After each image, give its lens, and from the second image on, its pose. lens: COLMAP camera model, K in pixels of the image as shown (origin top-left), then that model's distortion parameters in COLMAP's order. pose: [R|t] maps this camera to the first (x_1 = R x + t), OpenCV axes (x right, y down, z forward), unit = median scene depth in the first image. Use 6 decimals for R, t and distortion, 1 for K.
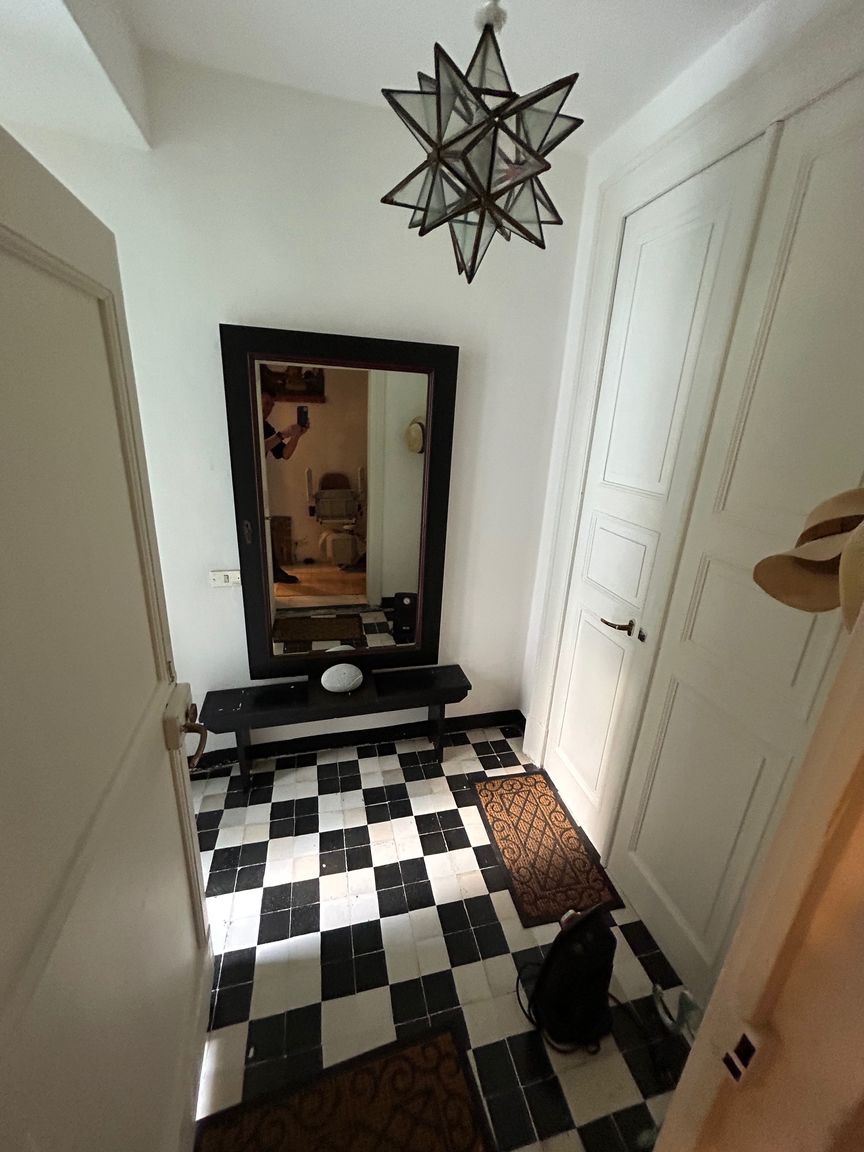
lens RADIAL K [[460.4, 0, 432.0], [0, 460.4, 576.0], [0, 0, 1]] dist [0.002348, 0.000272]
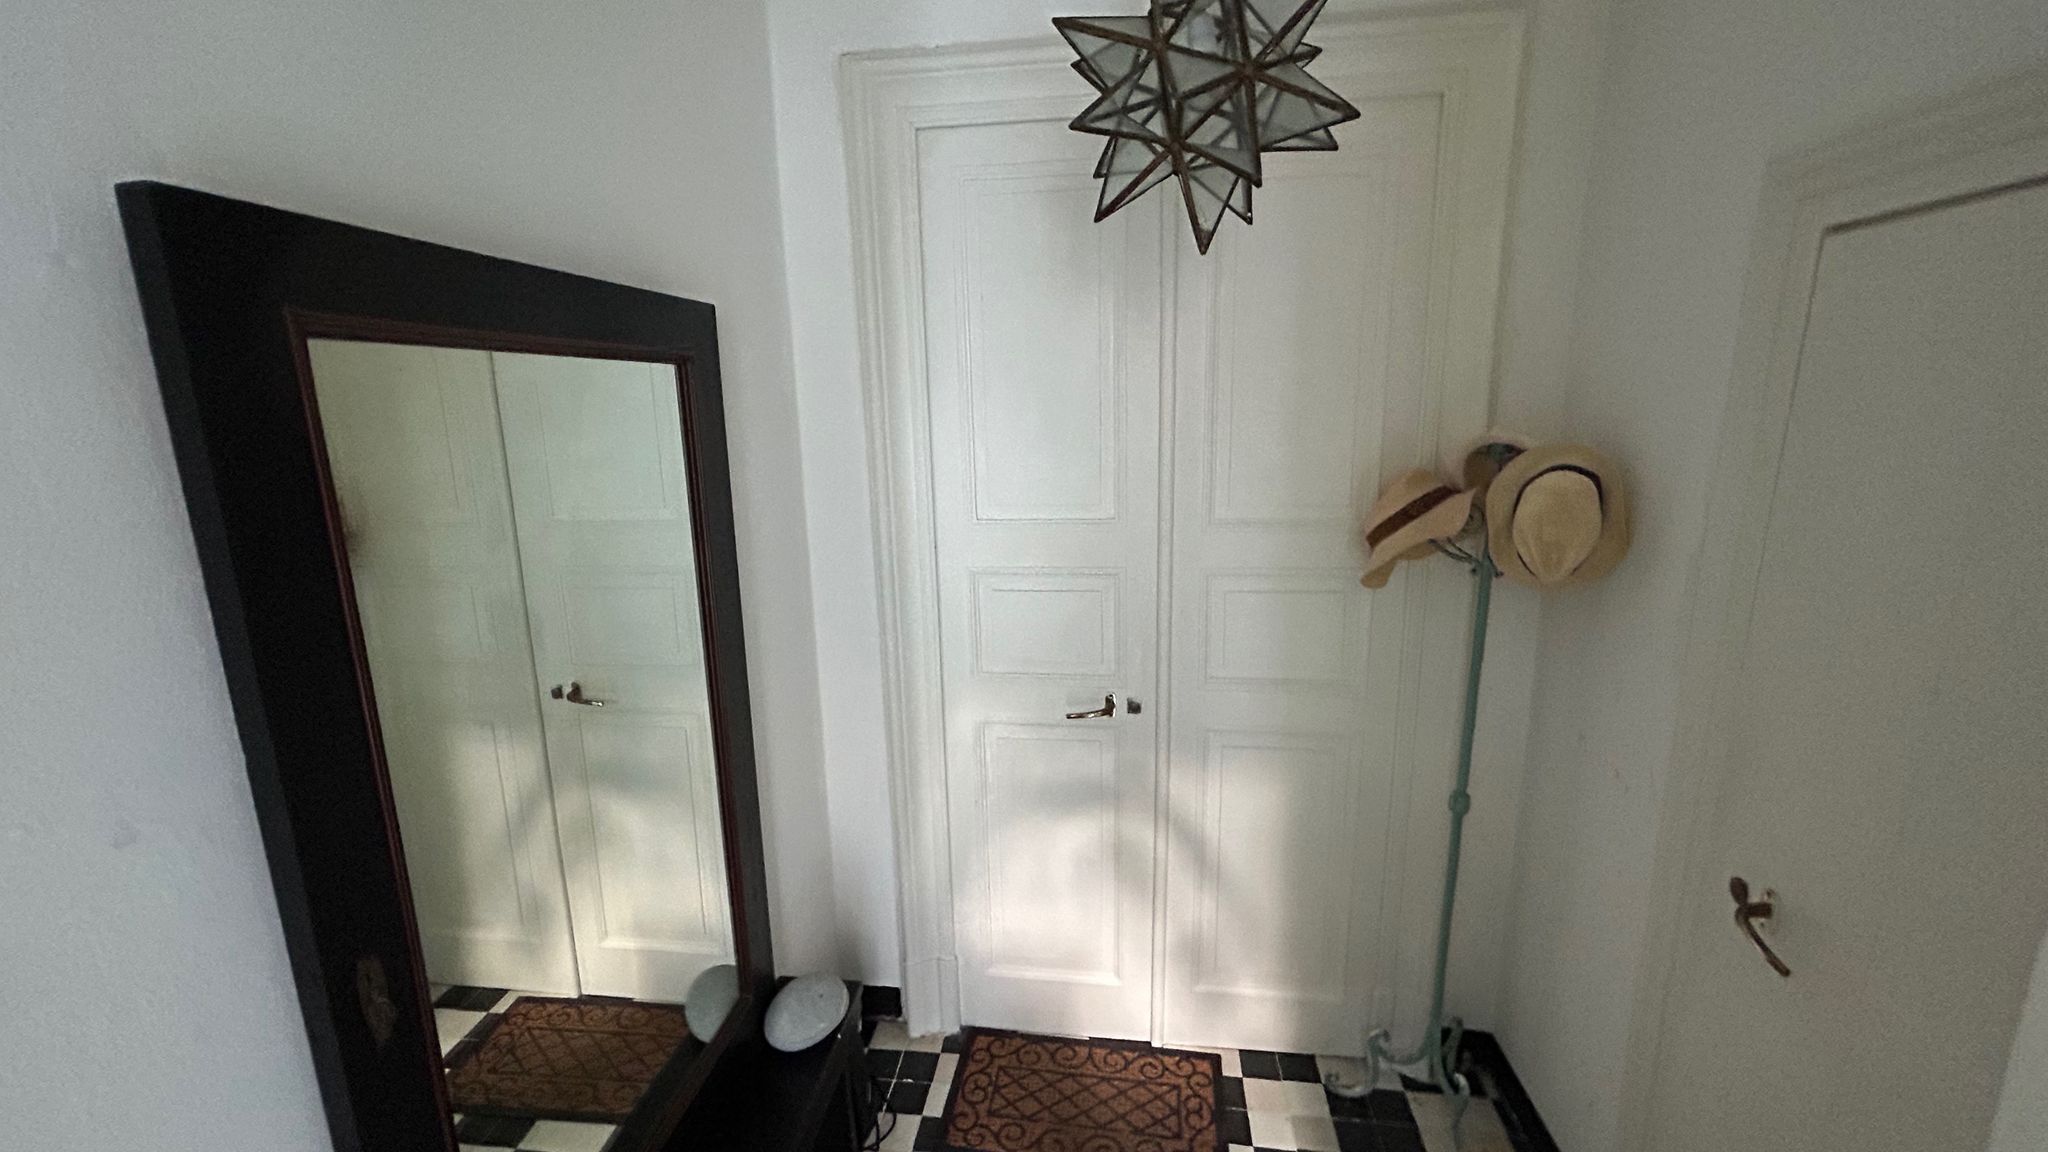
lens RADIAL K [[818.9, 0, 1020.6], [0, 818.9, 571.6], [0, 0, 1]] dist [0.001270, 0.000345]
pose [[0.364936, -0.239798, 0.899621, -0.626300], [0.336828, 0.934816, 0.112543, -0.241029], [-0.867968, 0.261947, 0.421919, 0.463158]]
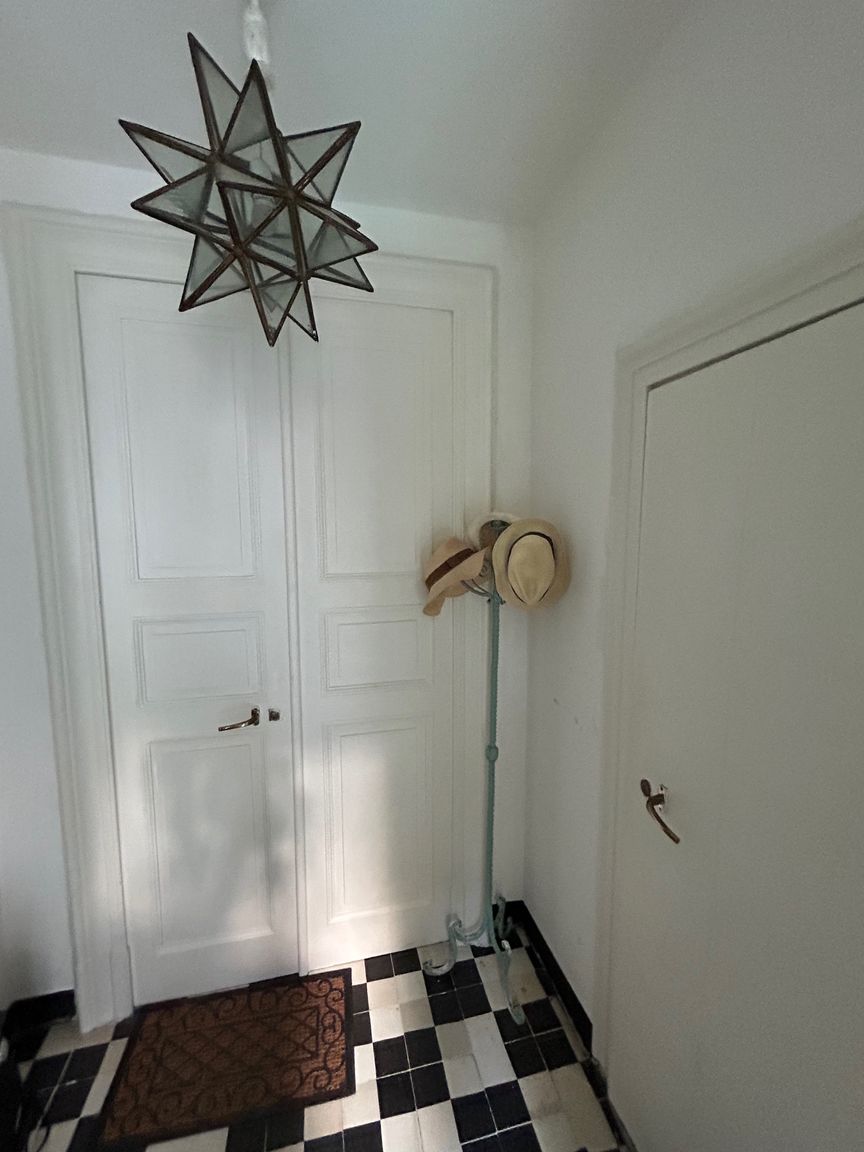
lens RADIAL K [[464.4, 0, 437.8], [0, 464.4, 572.7], [0, 0, 1]] dist [-0.001149, -0.002948]
pose [[0.001531, -0.138019, 0.990428, -0.418395], [0.327238, 0.935968, 0.129924, -0.148030], [-0.944941, 0.323906, 0.046598, 0.440022]]
